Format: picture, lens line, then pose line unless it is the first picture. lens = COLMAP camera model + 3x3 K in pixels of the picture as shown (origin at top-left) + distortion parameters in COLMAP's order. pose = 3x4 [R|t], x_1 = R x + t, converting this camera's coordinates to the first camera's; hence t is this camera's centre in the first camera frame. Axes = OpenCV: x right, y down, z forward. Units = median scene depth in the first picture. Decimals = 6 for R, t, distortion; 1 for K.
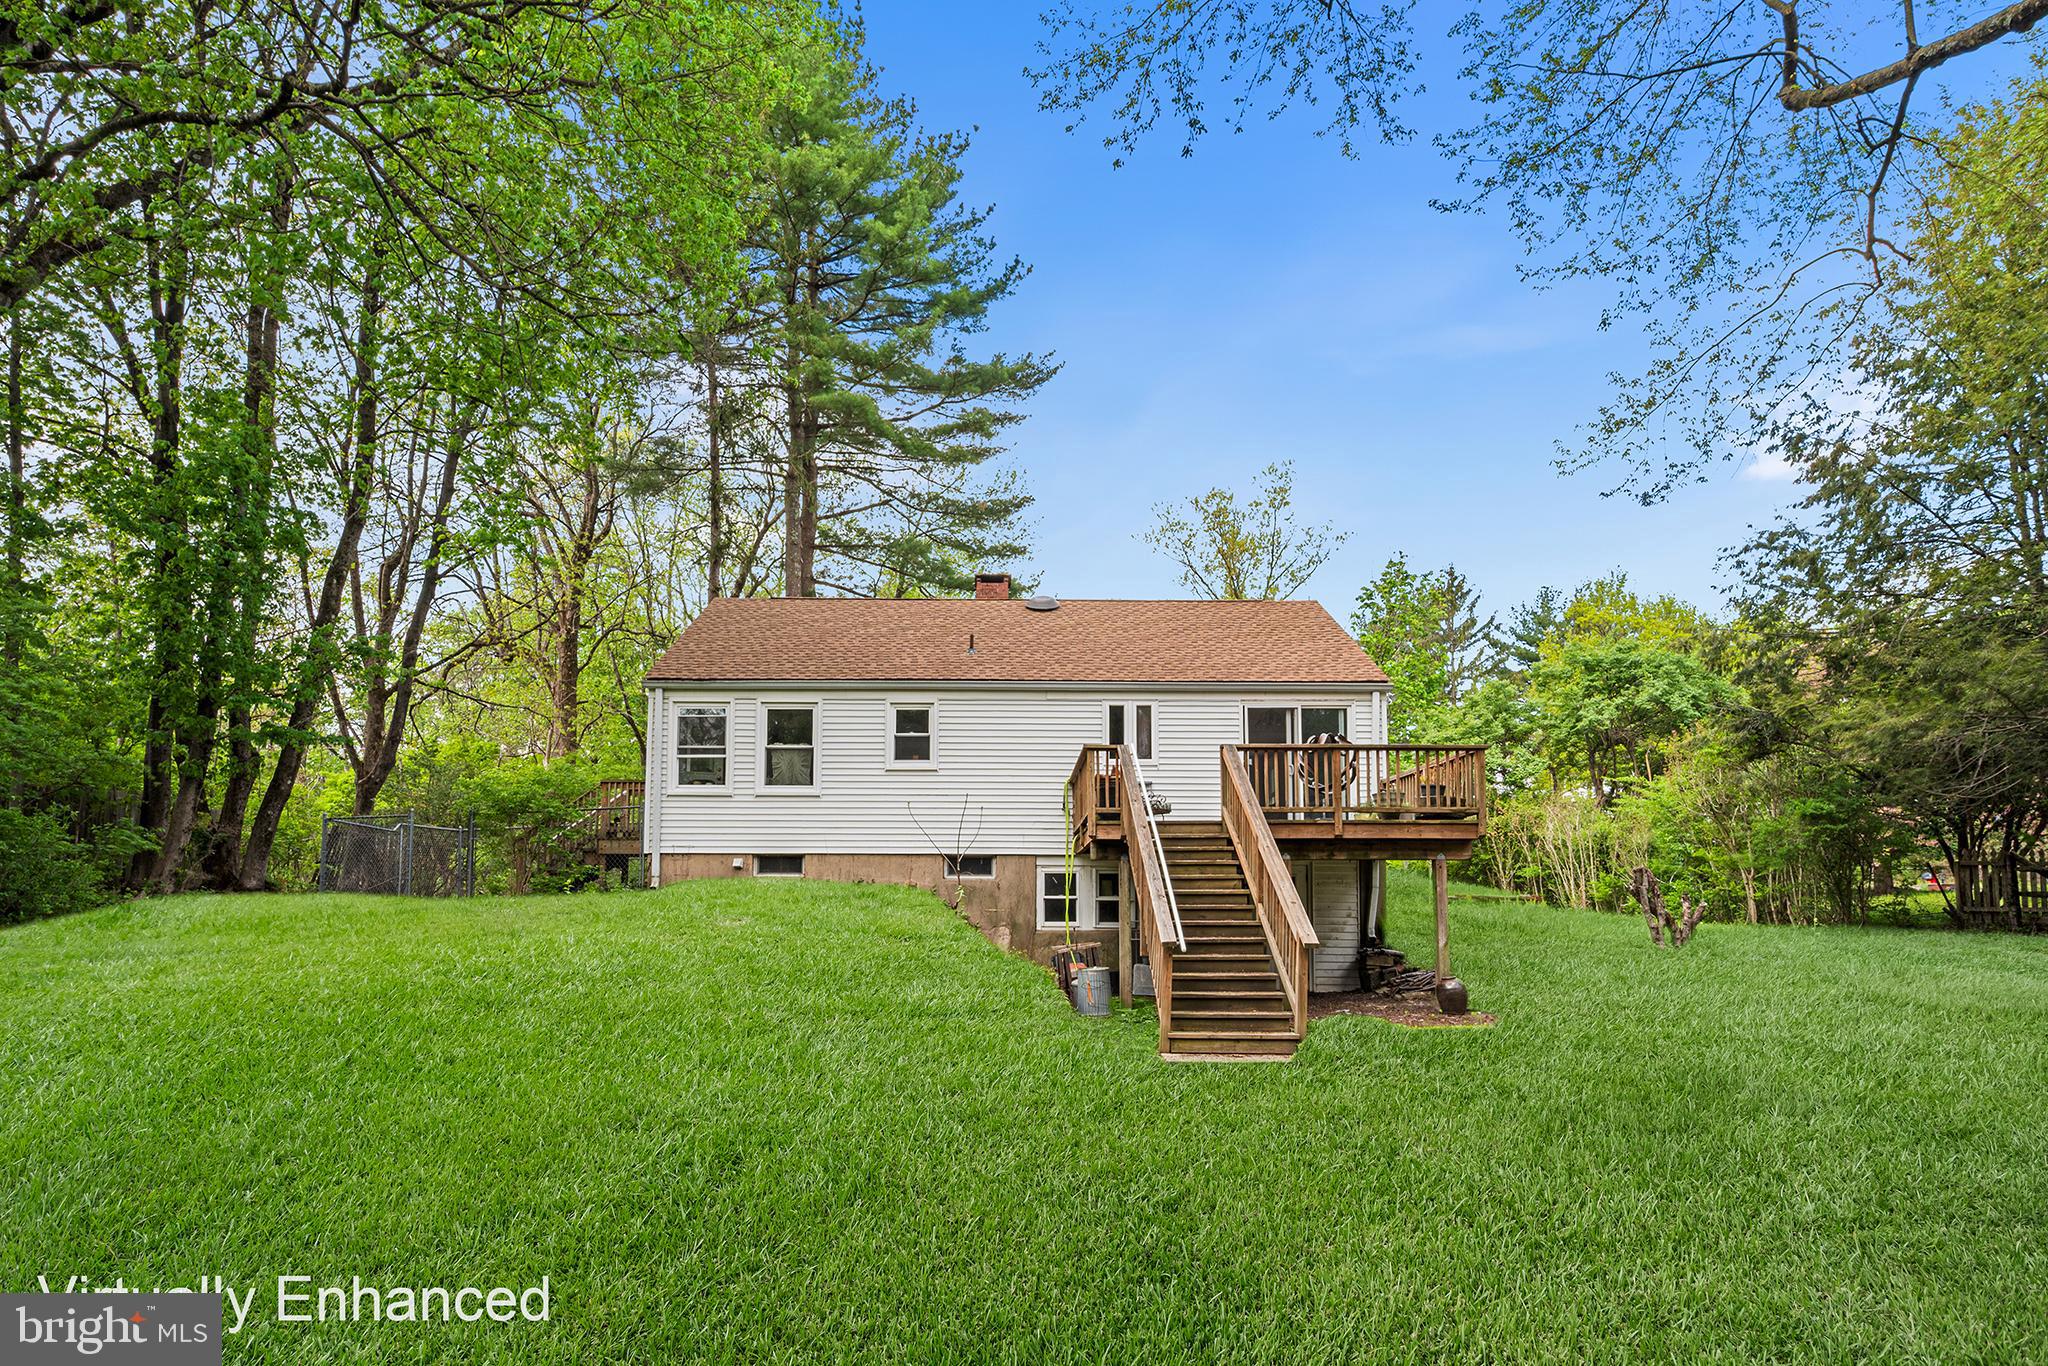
lens RADIAL K [[1000.6, 0, 1025.4], [0, 1000.6, 789.6], [0, 0, 1]] dist [-0.000592, -0.000103]
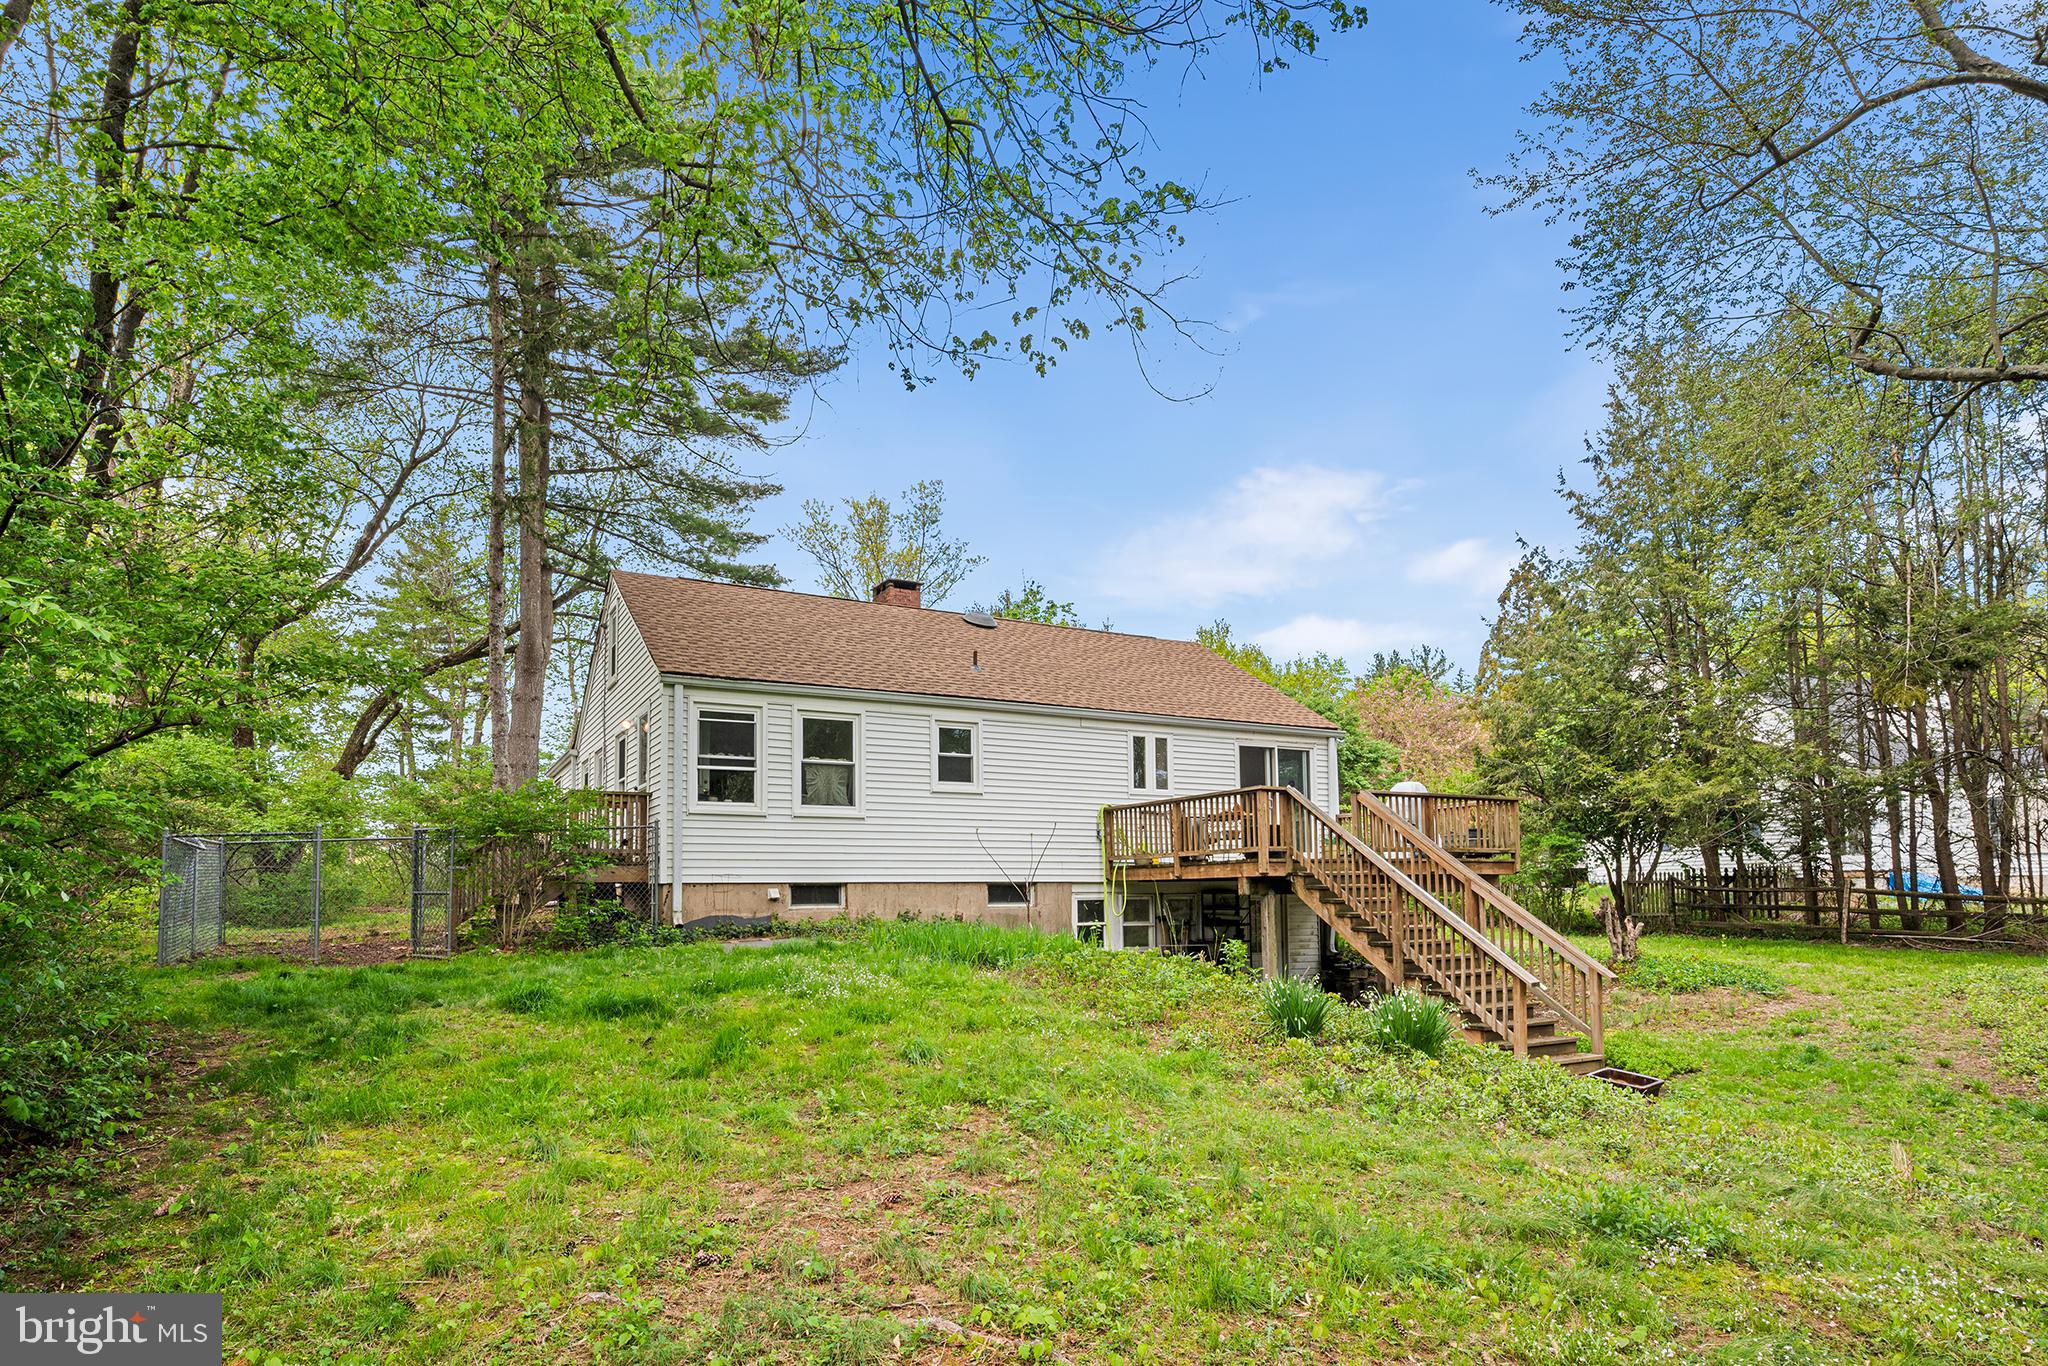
lens RADIAL K [[985.4, 0, 1018.7], [0, 985.4, 761.1], [0, 0, 1]] dist [-0.000580, 0.000092]
pose [[0.898539, 0.046653, 0.436408, -0.465565], [-0.036564, 0.998835, -0.031495, -0.021785], [-0.437369, 0.012343, 0.899198, 0.137242]]
